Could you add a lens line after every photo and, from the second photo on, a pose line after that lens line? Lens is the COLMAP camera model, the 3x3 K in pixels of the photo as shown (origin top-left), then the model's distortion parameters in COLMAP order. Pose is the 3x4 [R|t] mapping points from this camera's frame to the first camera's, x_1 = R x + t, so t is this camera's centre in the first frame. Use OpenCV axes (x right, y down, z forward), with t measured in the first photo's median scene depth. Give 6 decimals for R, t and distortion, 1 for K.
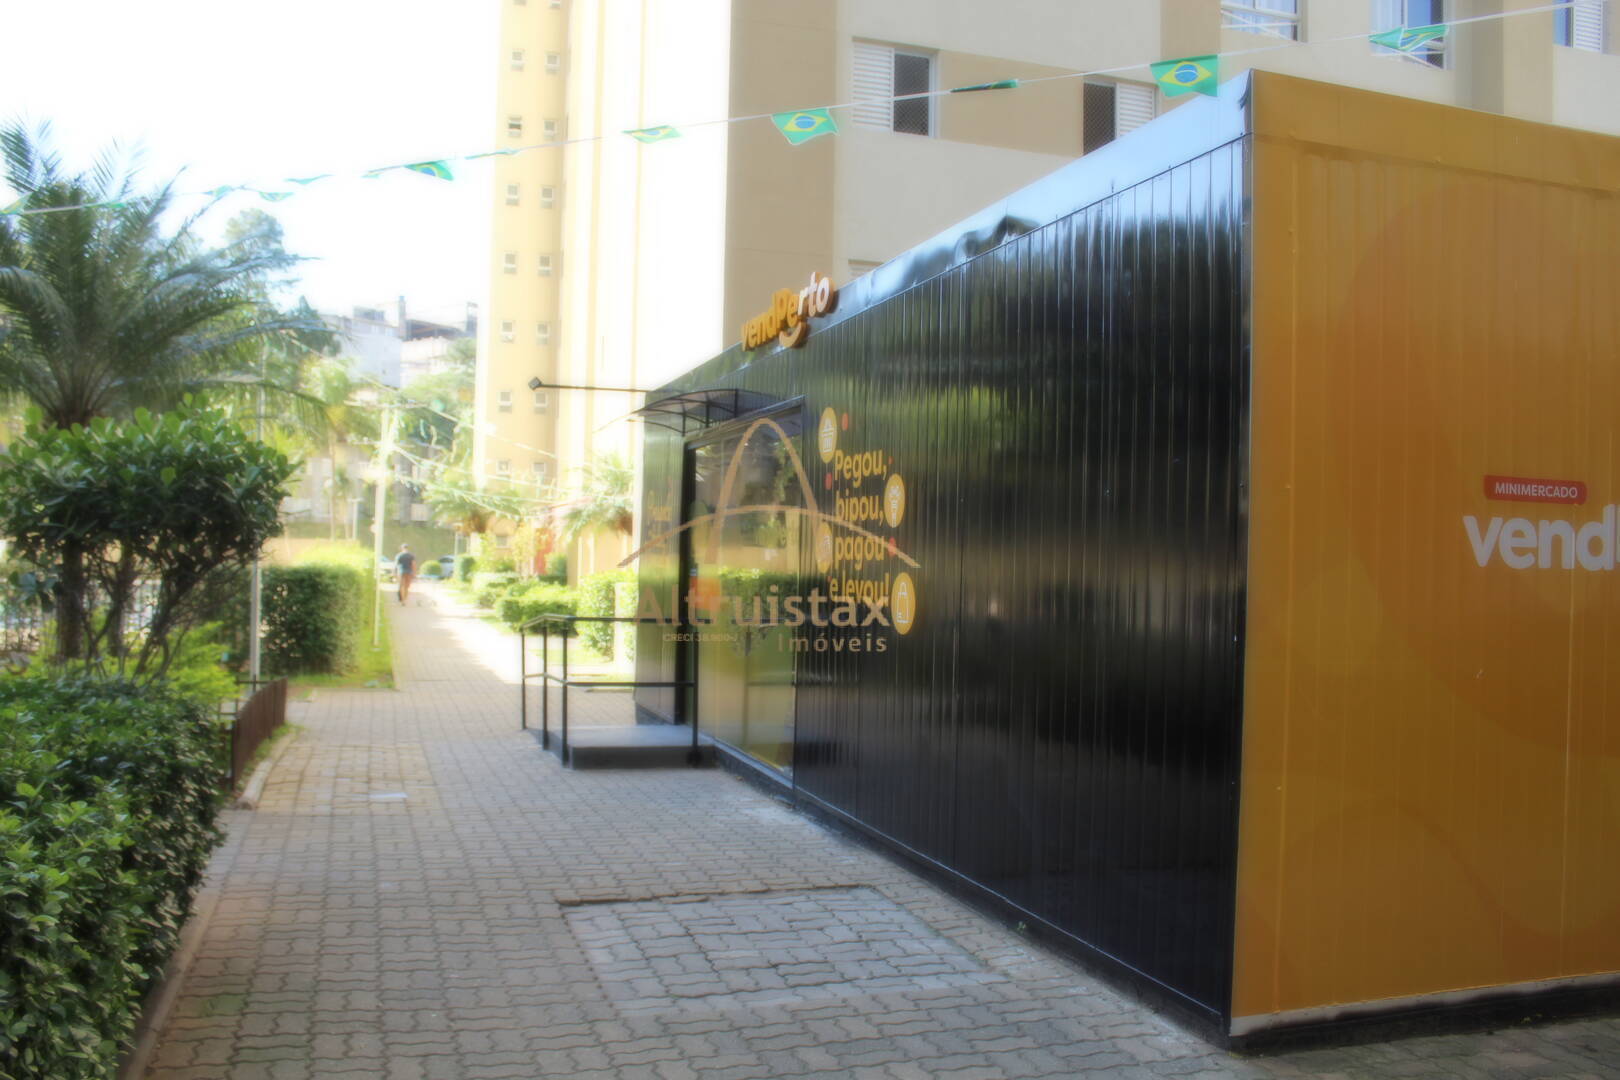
lens RADIAL K [[1359.2, 0, 810.0], [0, 1359.2, 540.0], [0, 0, 1]] dist [-0.159533, 0.139041]
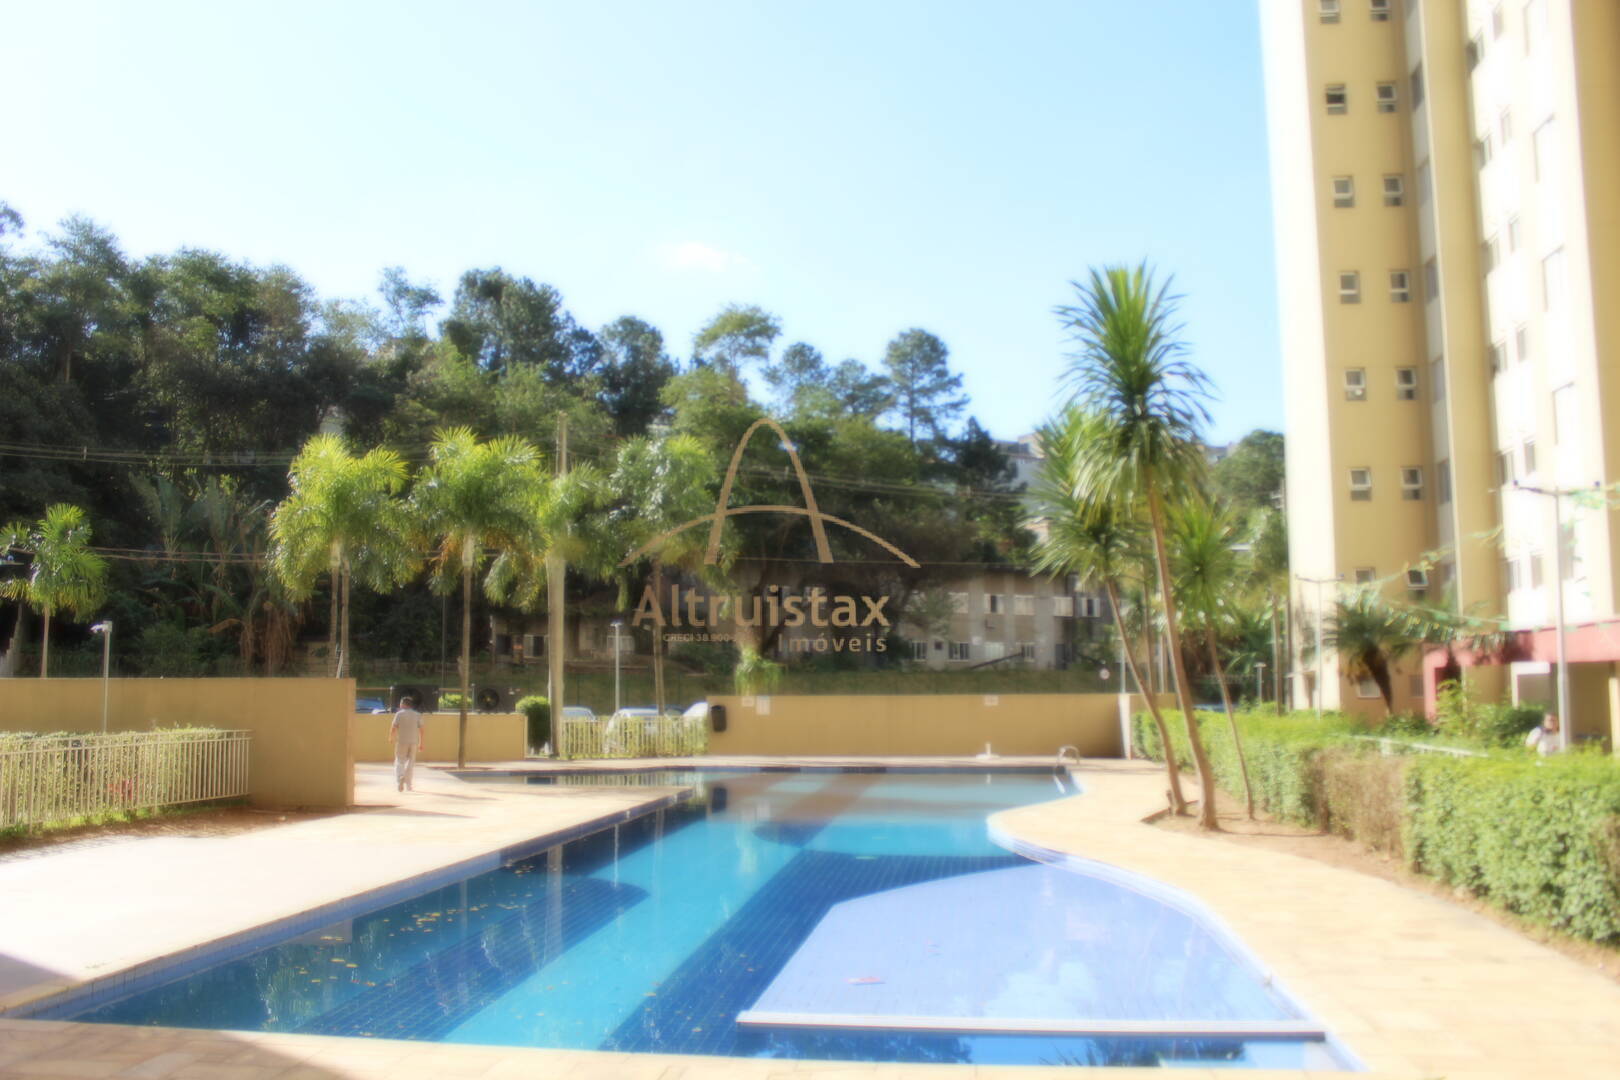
lens RADIAL K [[1359.2, 0, 810.0], [0, 1359.2, 540.0], [0, 0, 1]] dist [-0.159533, 0.139041]
pose [[0.900672, -0.069833, -0.428851, -0.092232], [0.025414, 0.993777, -0.108448, -0.004114], [0.433755, 0.086777, 0.896842, 0.131927]]
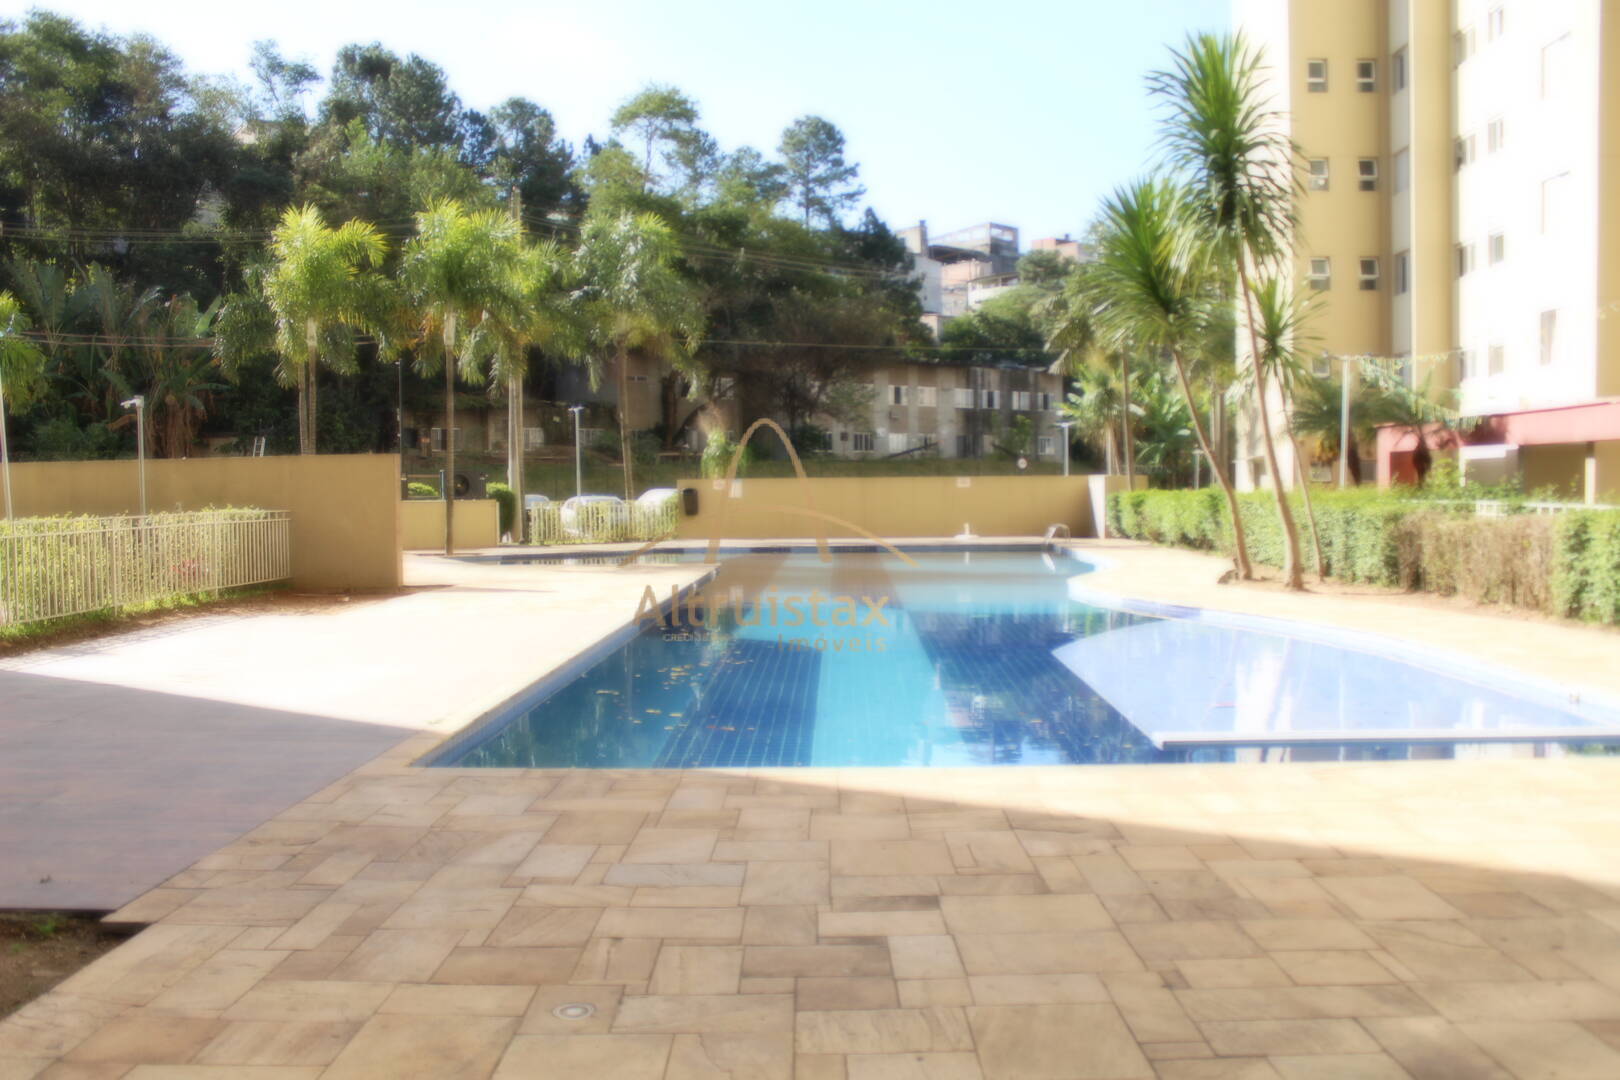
lens RADIAL K [[1359.2, 0, 810.0], [0, 1359.2, 540.0], [0, 0, 1]] dist [-0.159533, 0.139041]
pose [[0.941808, -0.016147, -0.335763, -0.119646], [0.032242, 0.998580, 0.042414, -0.001137], [0.334602, -0.050772, 0.940991, 0.123205]]
